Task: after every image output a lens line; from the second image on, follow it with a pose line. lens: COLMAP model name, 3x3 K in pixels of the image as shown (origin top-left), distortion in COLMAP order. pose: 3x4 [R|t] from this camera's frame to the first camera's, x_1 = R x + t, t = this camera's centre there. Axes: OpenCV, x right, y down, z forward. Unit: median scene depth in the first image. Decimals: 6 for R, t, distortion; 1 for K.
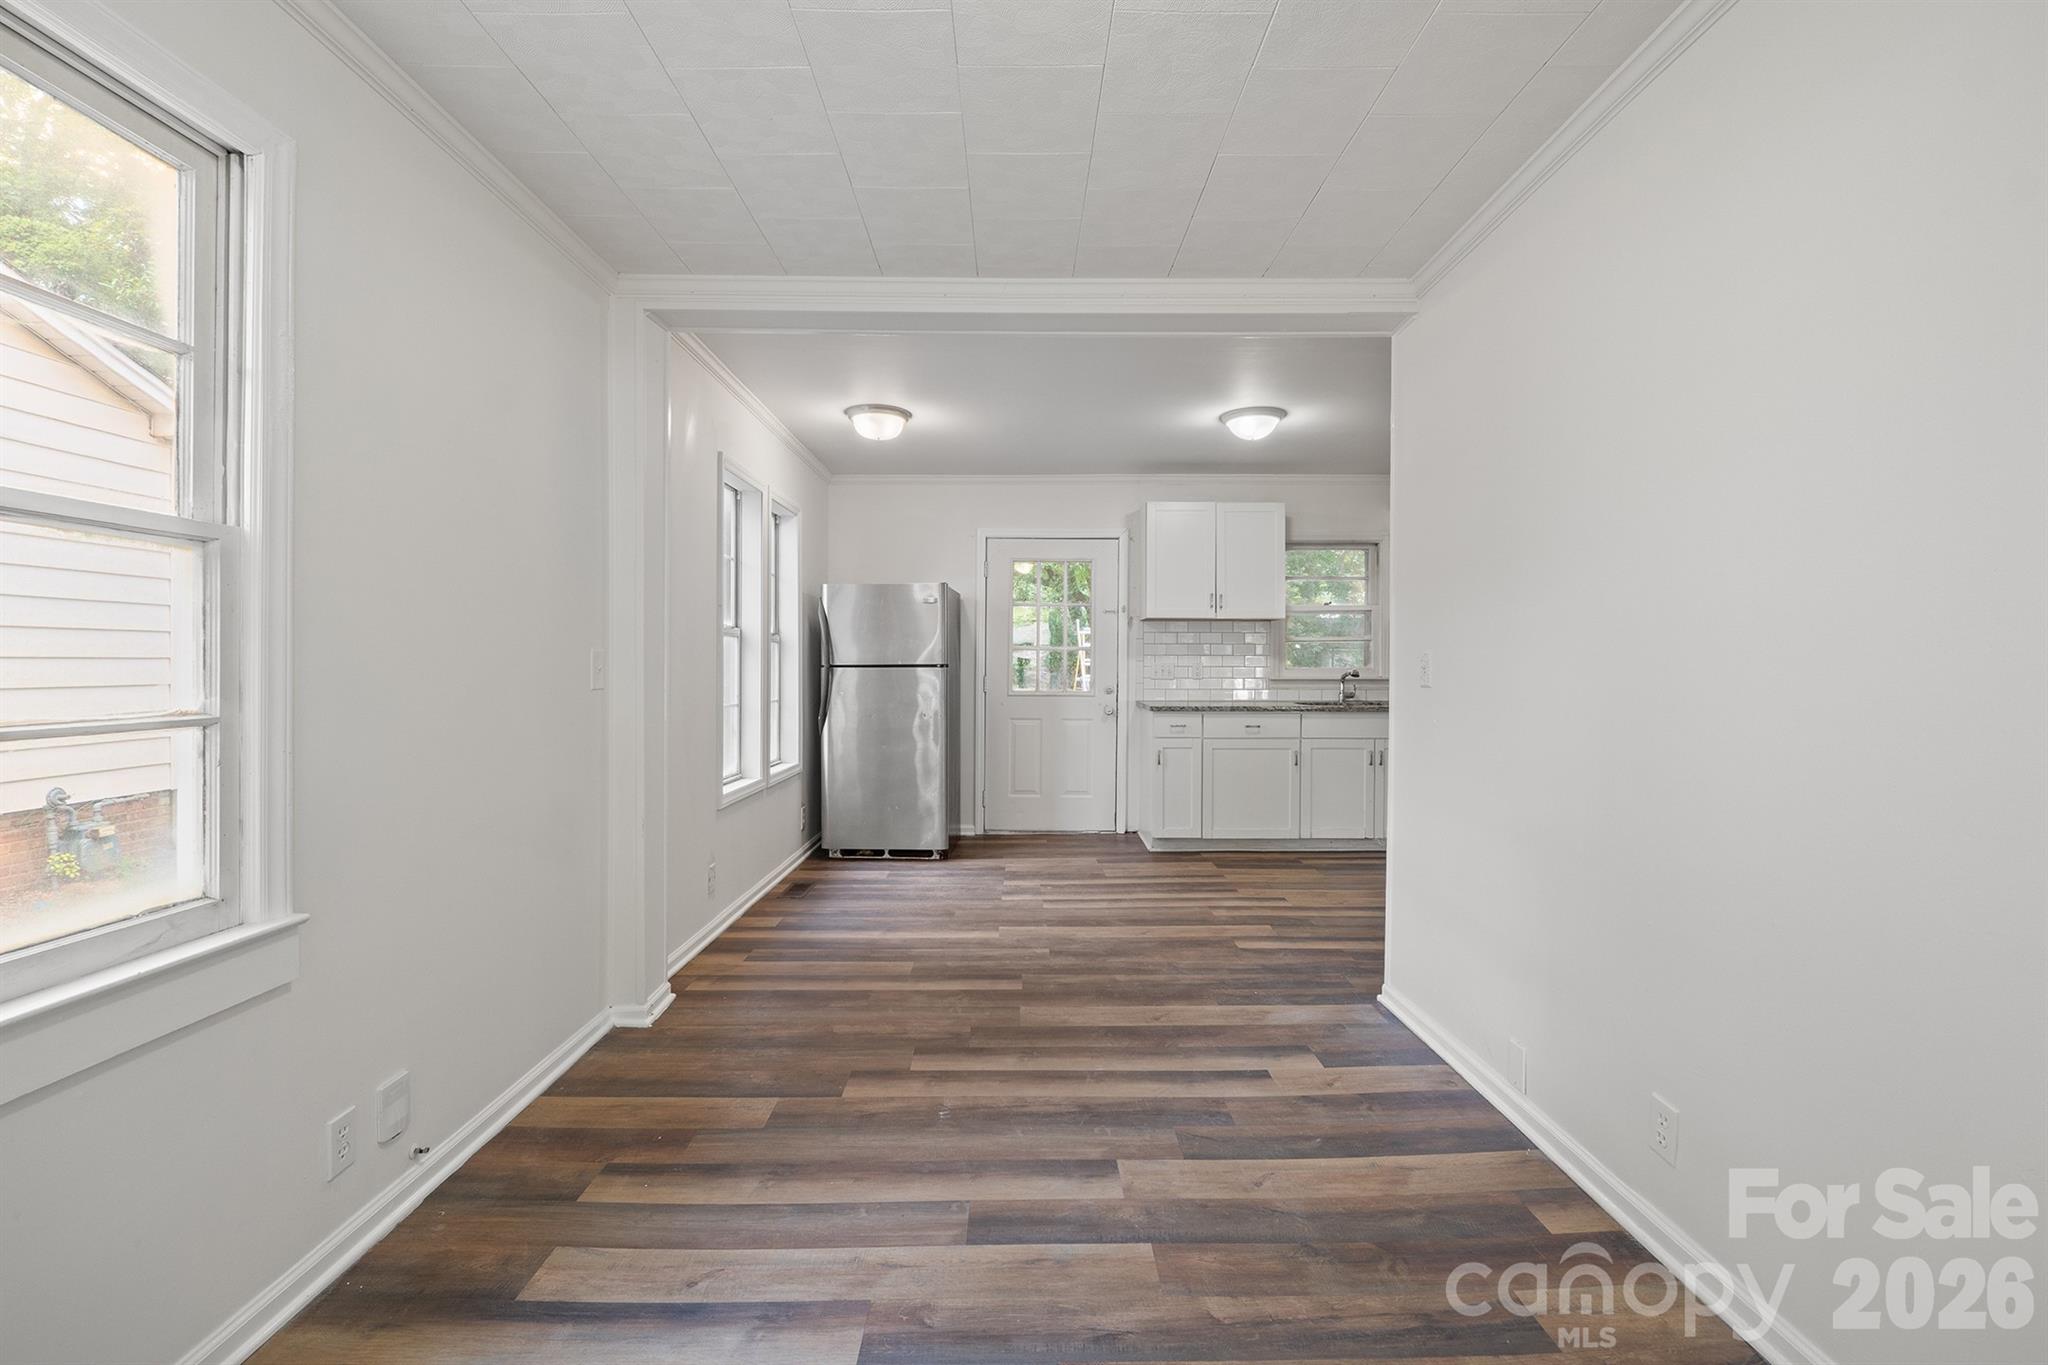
lens RADIAL K [[859.4, 0, 1031.6], [0, 859.4, 667.4], [0, 0, 1]] dist [-0.006735, -0.000698]
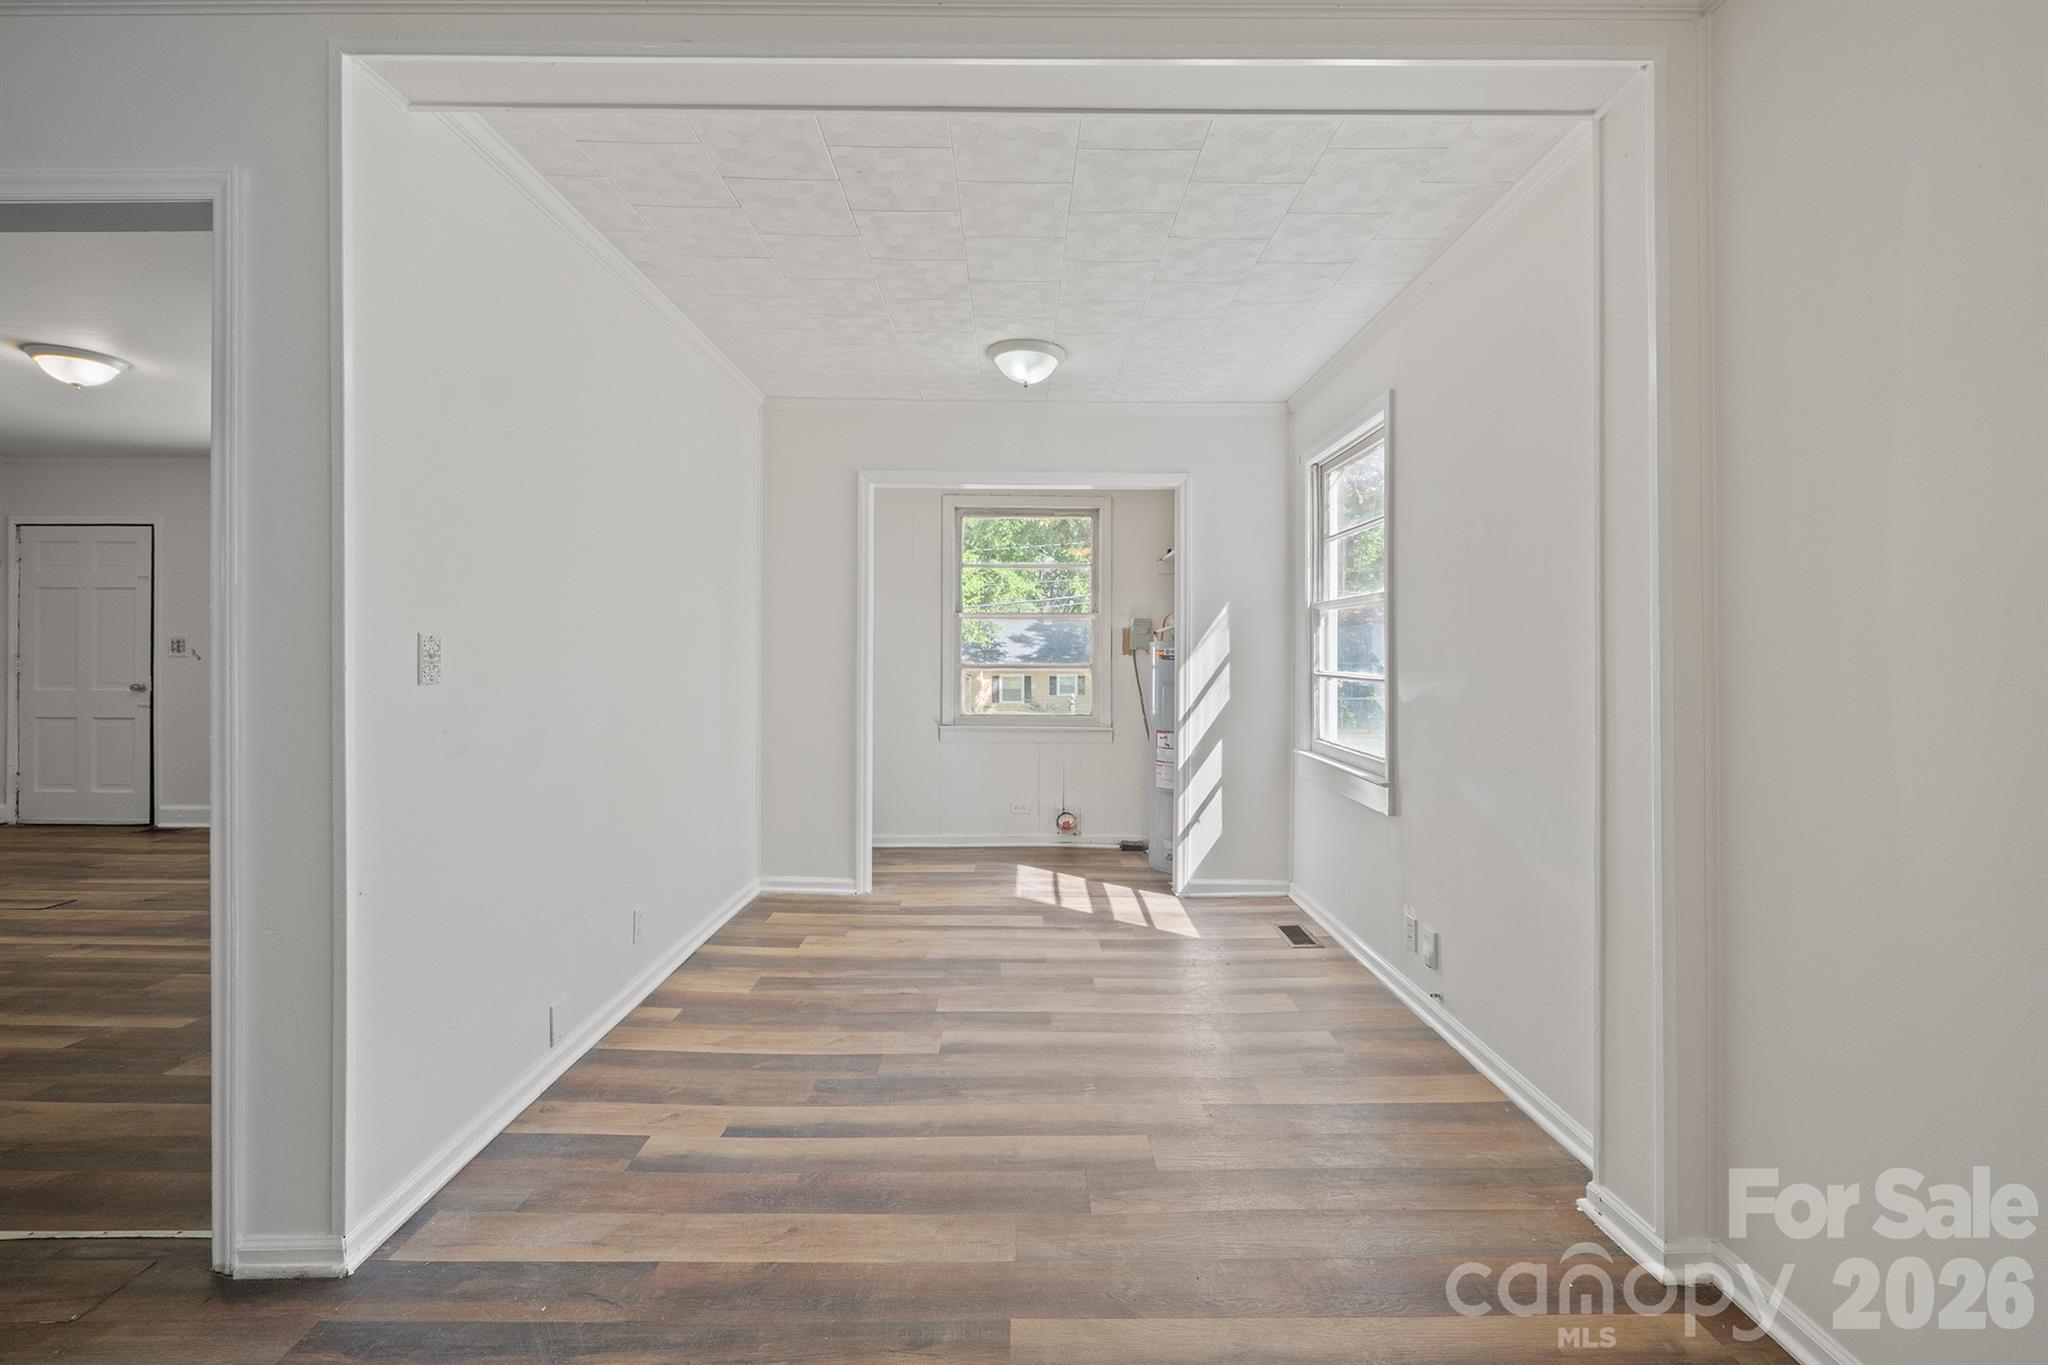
lens RADIAL K [[859.4, 0, 1022.3], [0, 859.4, 647.2], [0, 0, 1]] dist [-0.006735, -0.000698]
pose [[-0.999950, -0.006409, 0.007703, -0.019214], [-0.006409, 0.999979, -0.000025, -0.007910], [-0.007703, -0.000075, -0.999970, 1.590623]]
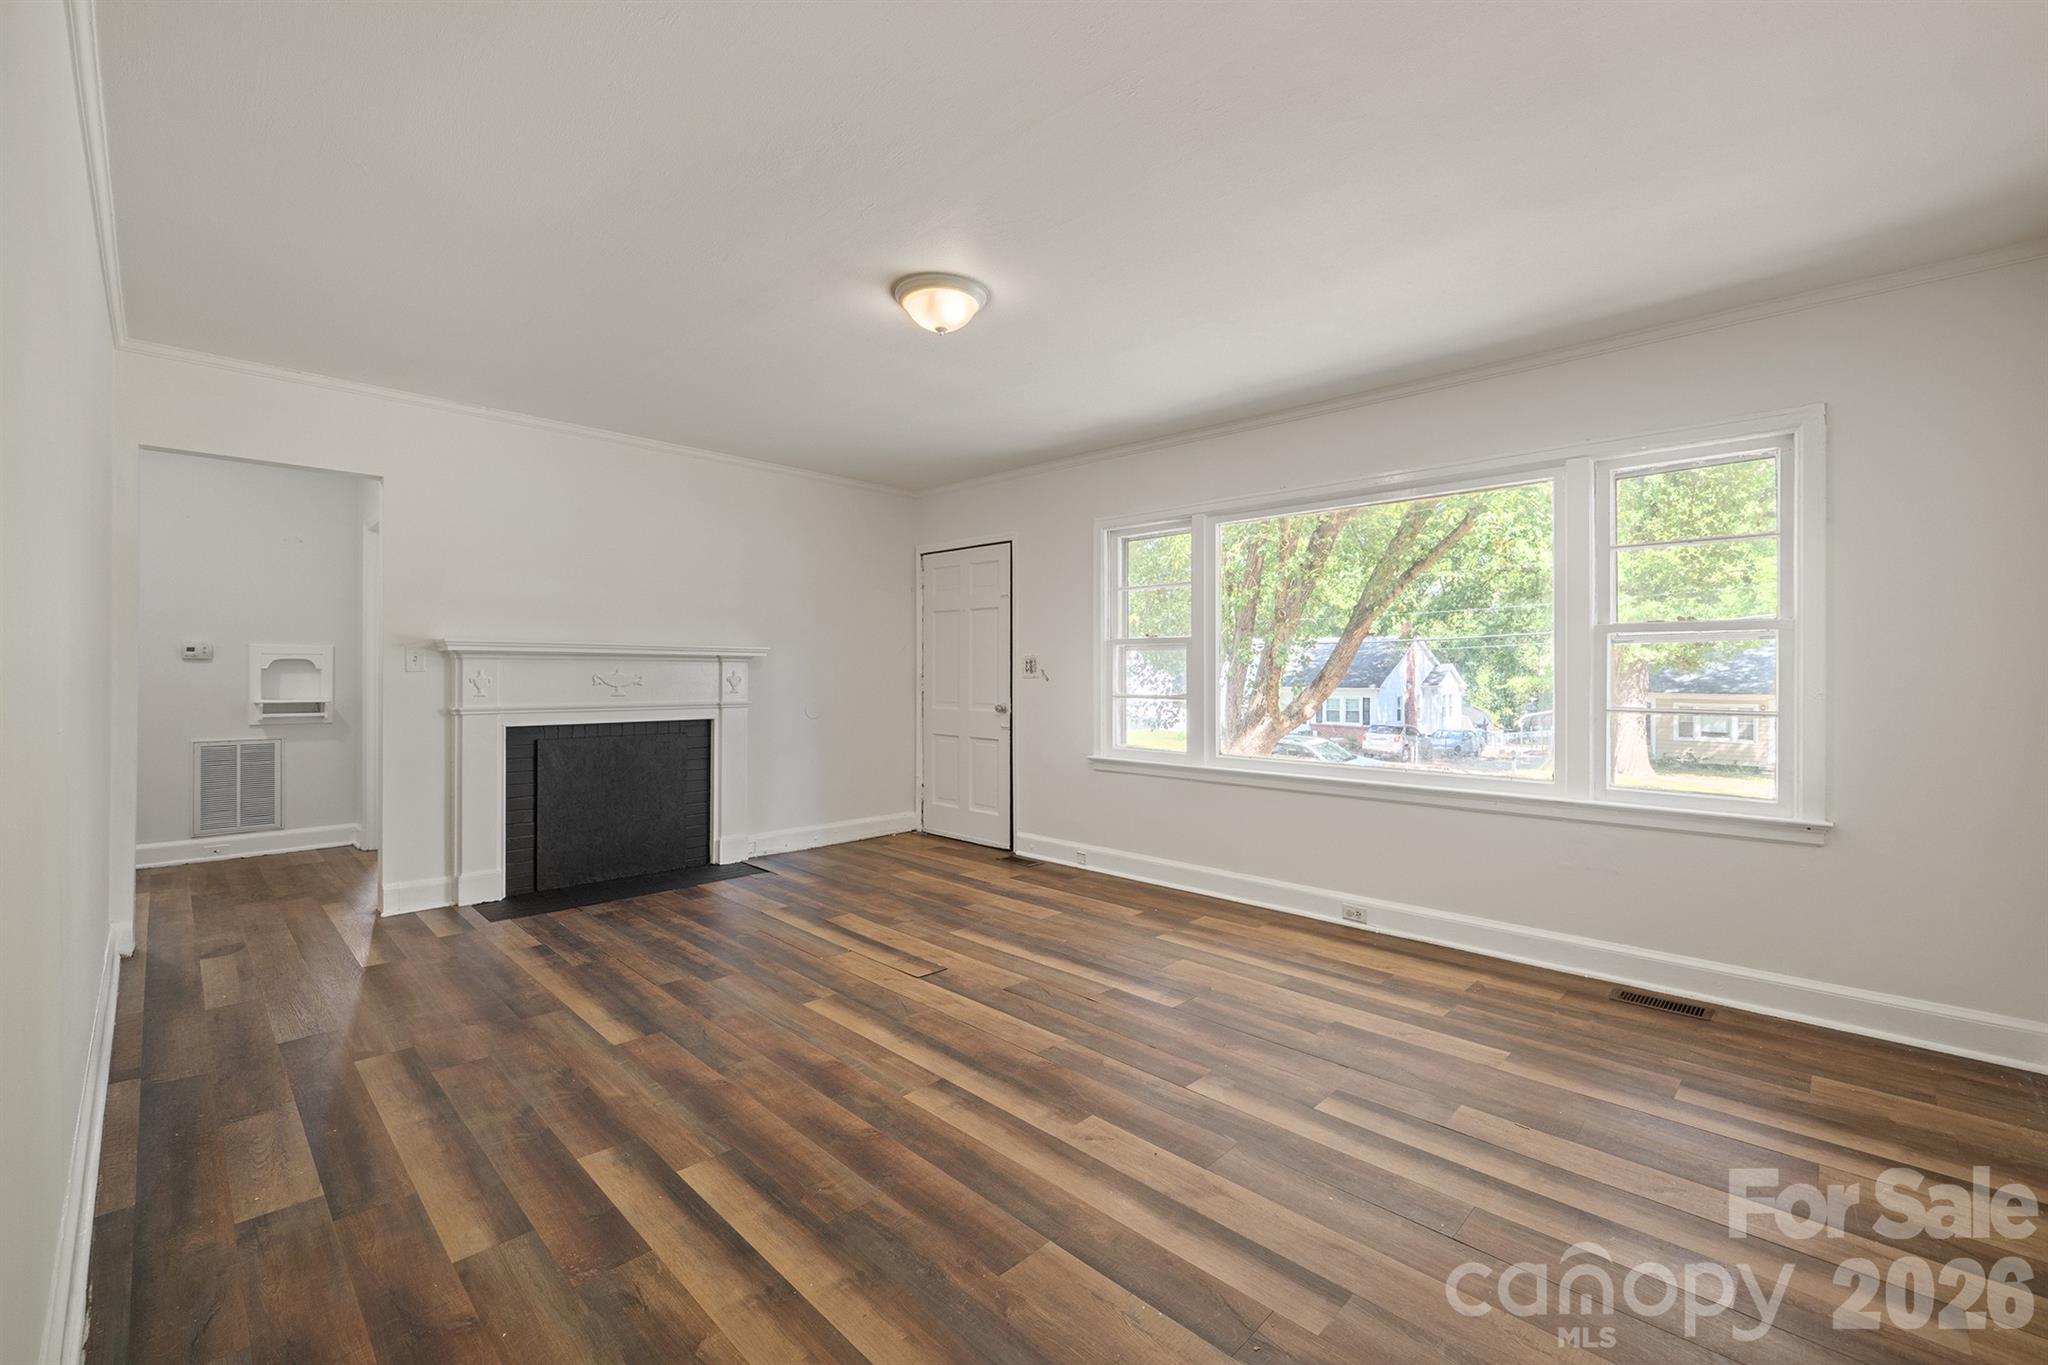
lens RADIAL K [[859.4, 0, 1004.0], [0, 859.4, 660.9], [0, 0, 1]] dist [-0.006735, -0.000698]
pose [[-0.688521, 0.003083, 0.725210, 0.645136], [-0.001855, 0.999980, -0.006012, 0.003025], [-0.725214, -0.005484, -0.688502, 0.950334]]
